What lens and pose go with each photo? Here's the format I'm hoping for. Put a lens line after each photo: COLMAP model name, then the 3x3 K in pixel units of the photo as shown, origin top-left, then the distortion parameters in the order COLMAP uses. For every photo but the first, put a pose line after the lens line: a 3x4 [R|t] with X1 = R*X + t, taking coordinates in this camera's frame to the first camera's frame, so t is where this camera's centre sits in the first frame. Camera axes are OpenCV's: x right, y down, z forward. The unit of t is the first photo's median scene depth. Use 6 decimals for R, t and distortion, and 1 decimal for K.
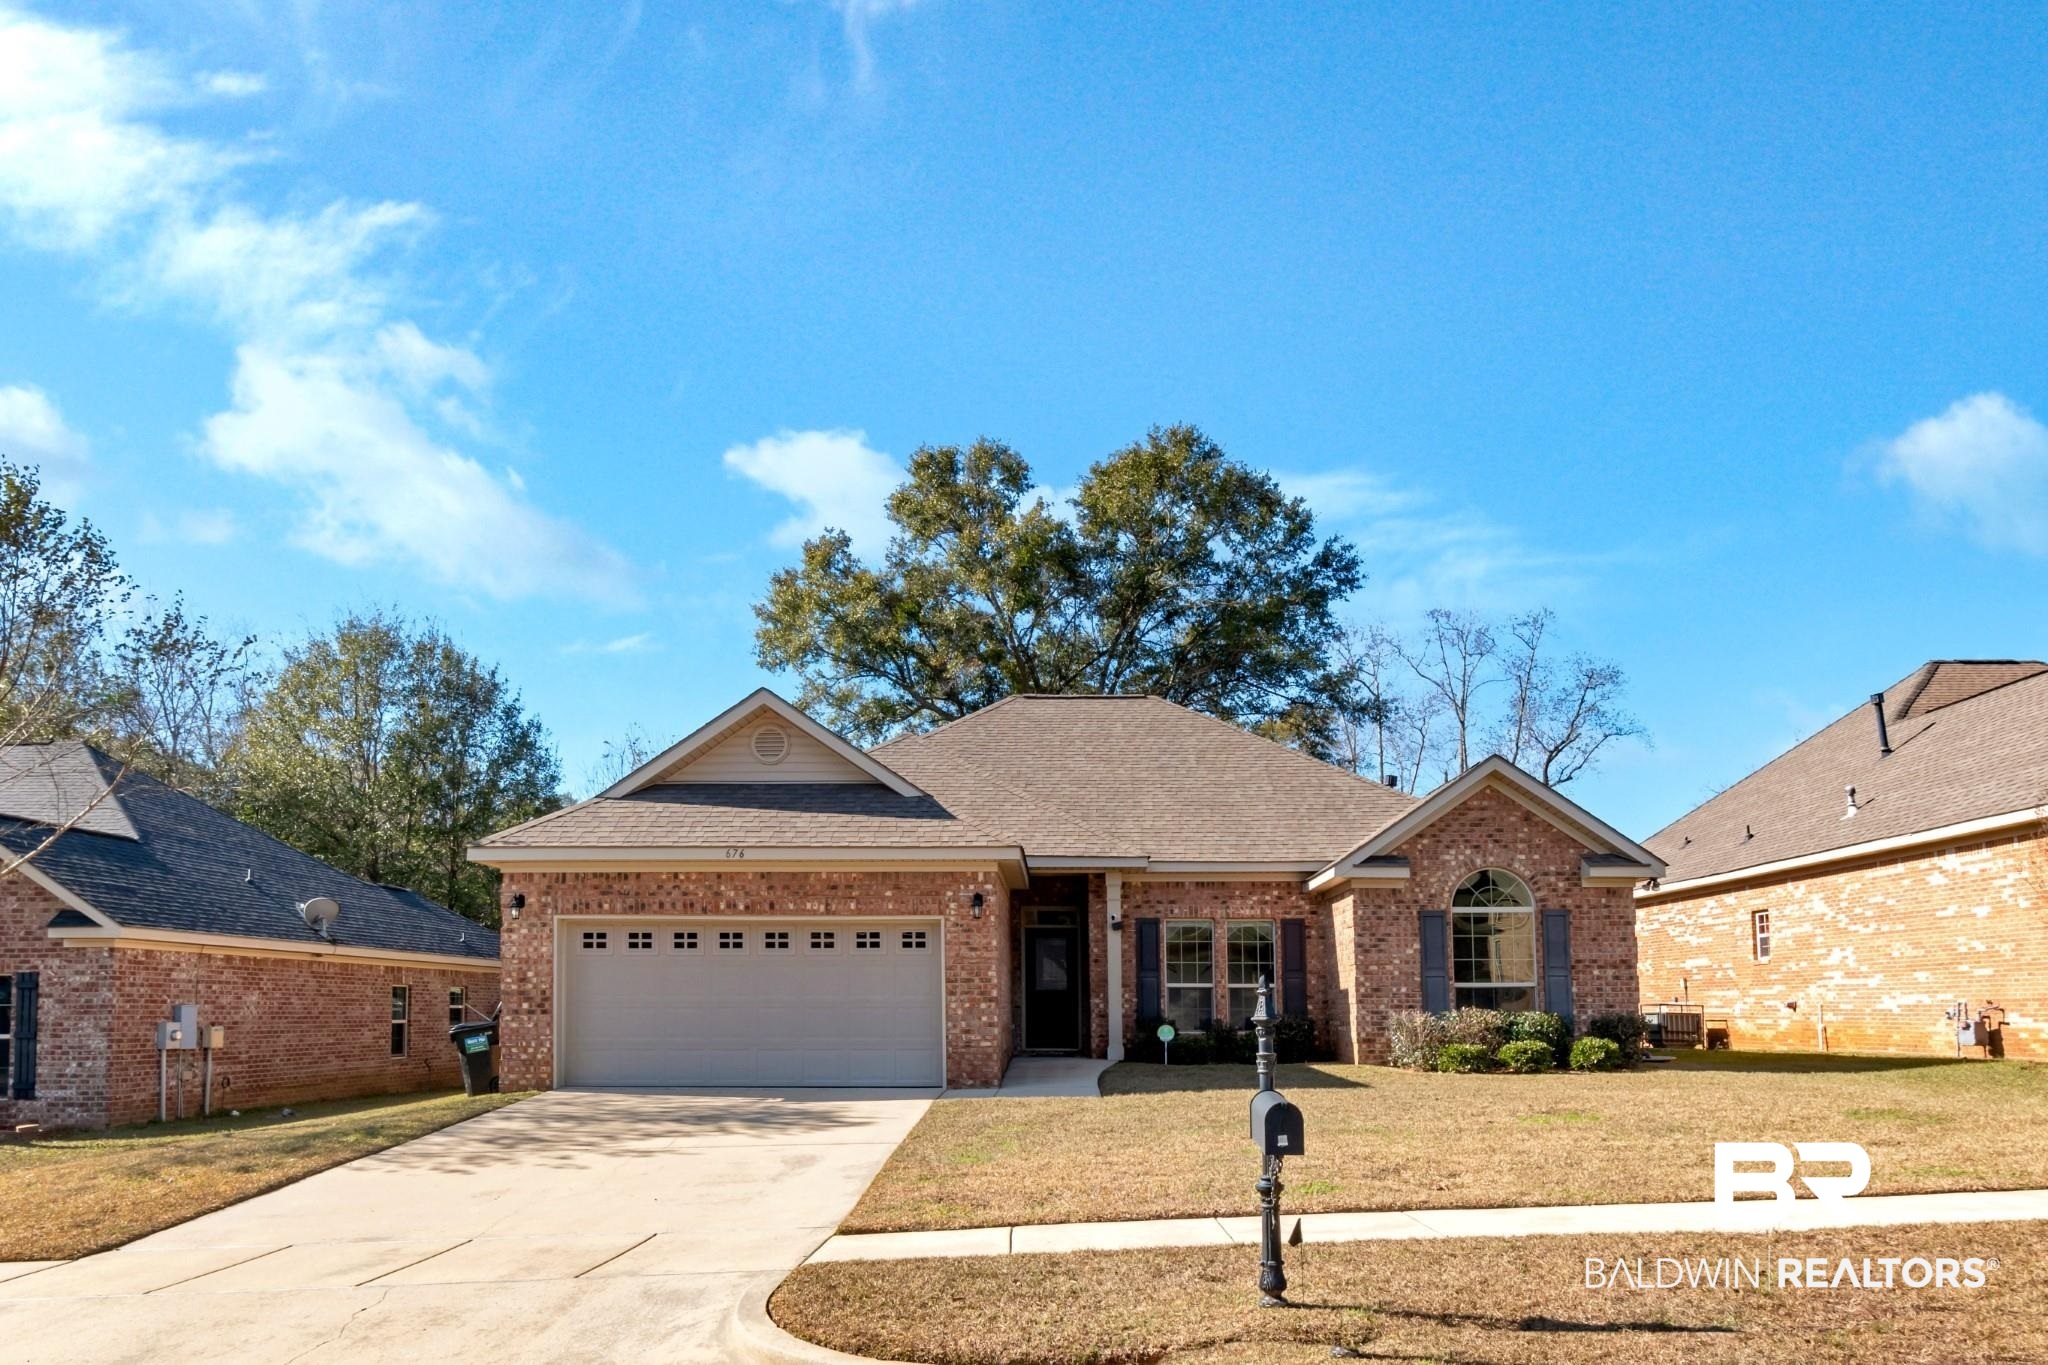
lens RADIAL K [[1292.5, 0, 1024.0], [0, 1292.5, 694.6], [0, 0, 1]] dist [-0.000401, -0.002261]
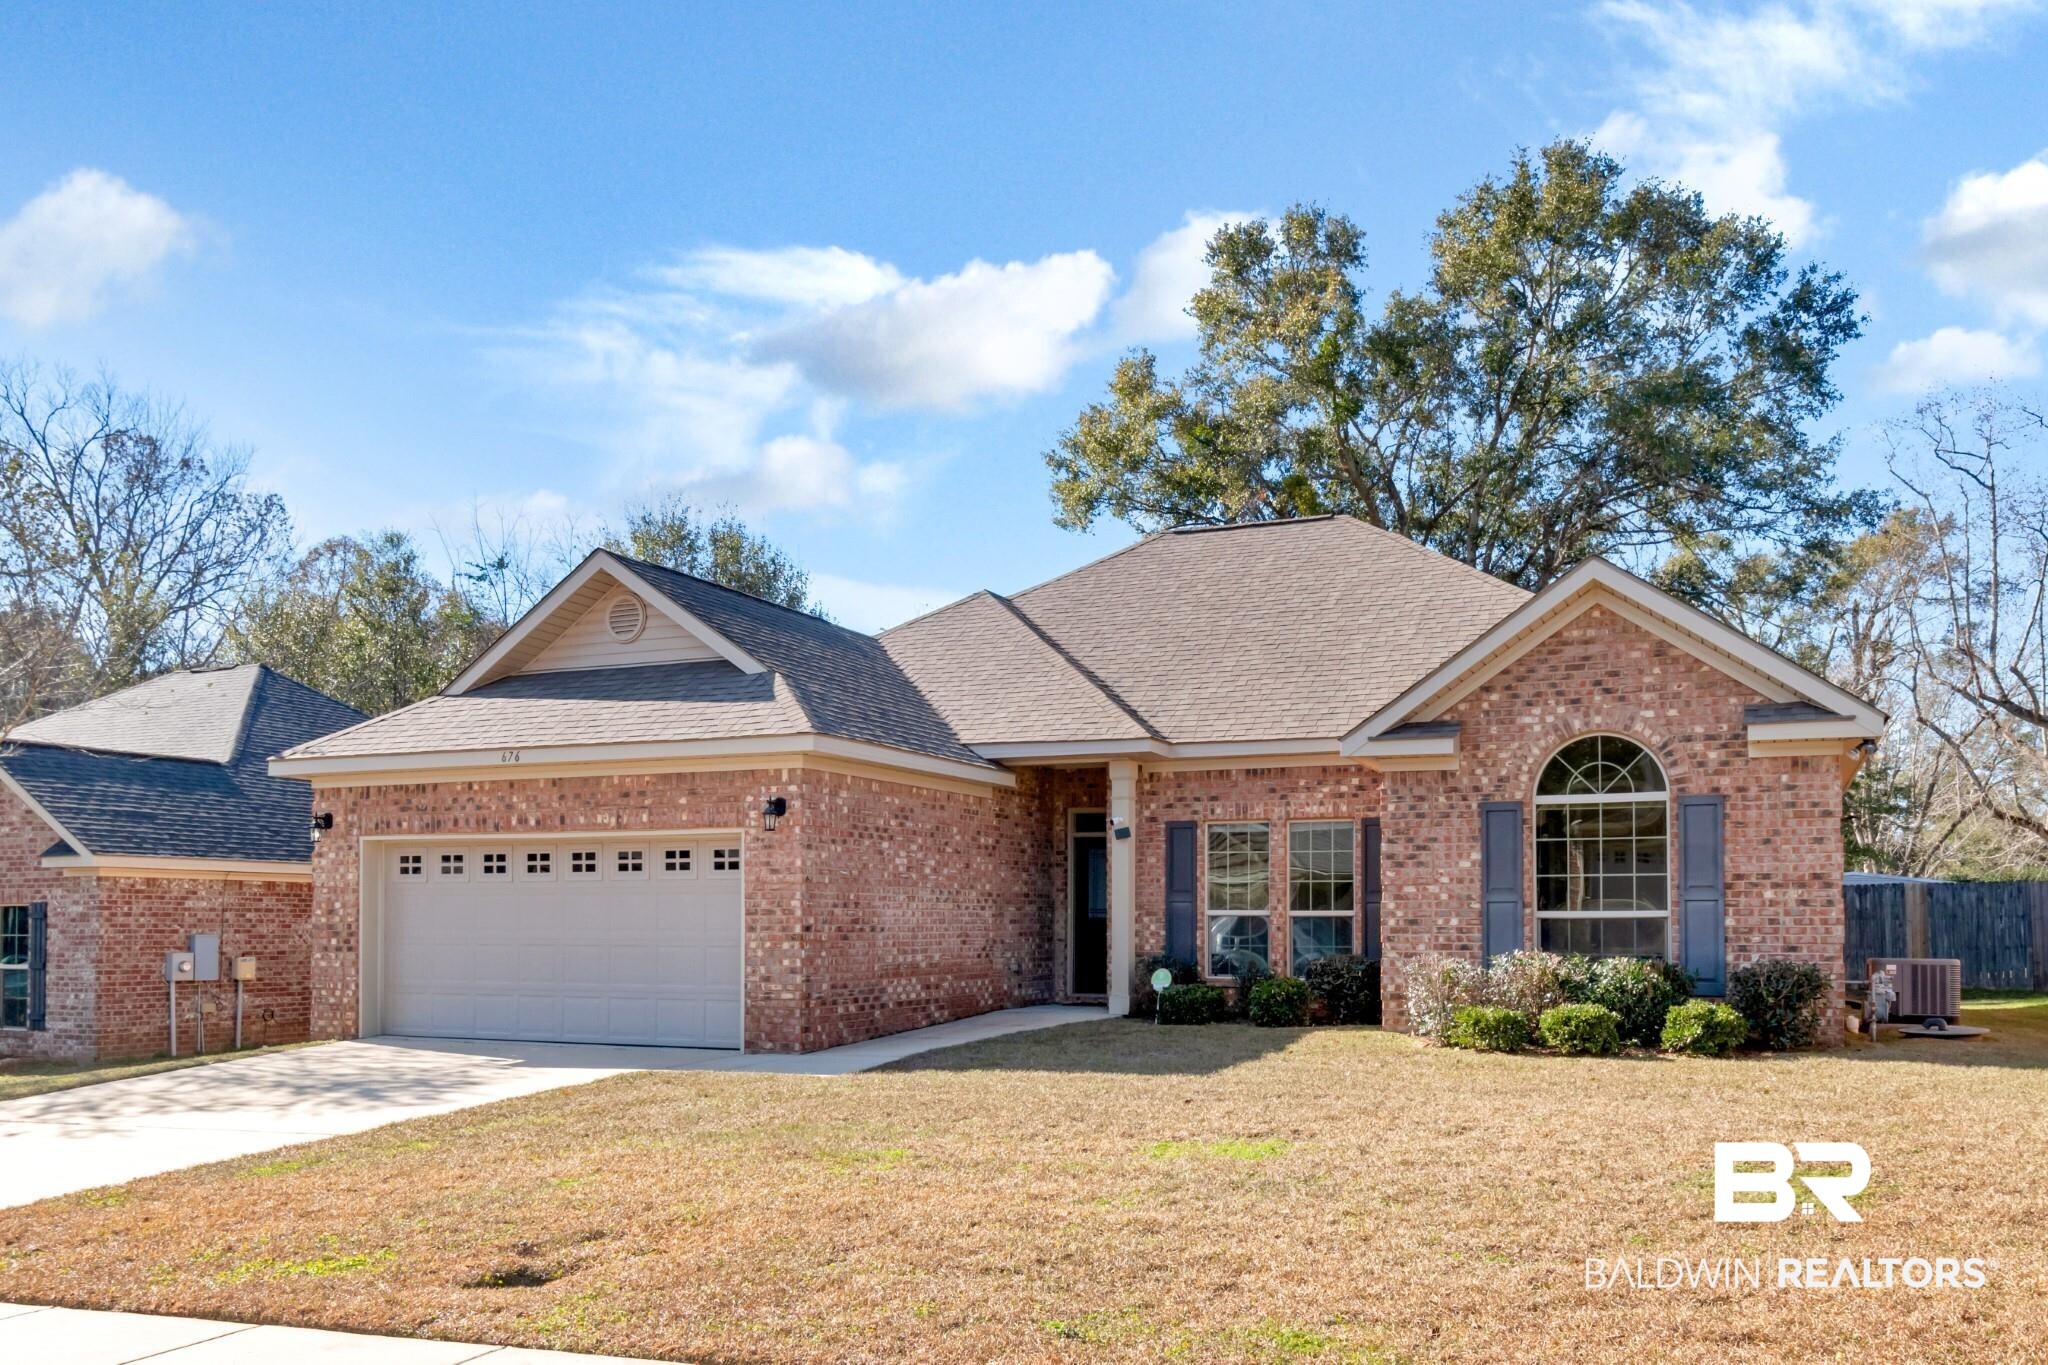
lens RADIAL K [[1531.2, 0, 1024.0], [0, 1531.2, 676.4], [0, 0, 1]] dist [-0.007317, 0.002058]
pose [[0.935976, -0.055490, -0.347664, 0.362195], [0.082346, 0.994614, 0.062943, 0.035684], [0.342299, -0.087542, 0.935504, 0.200900]]
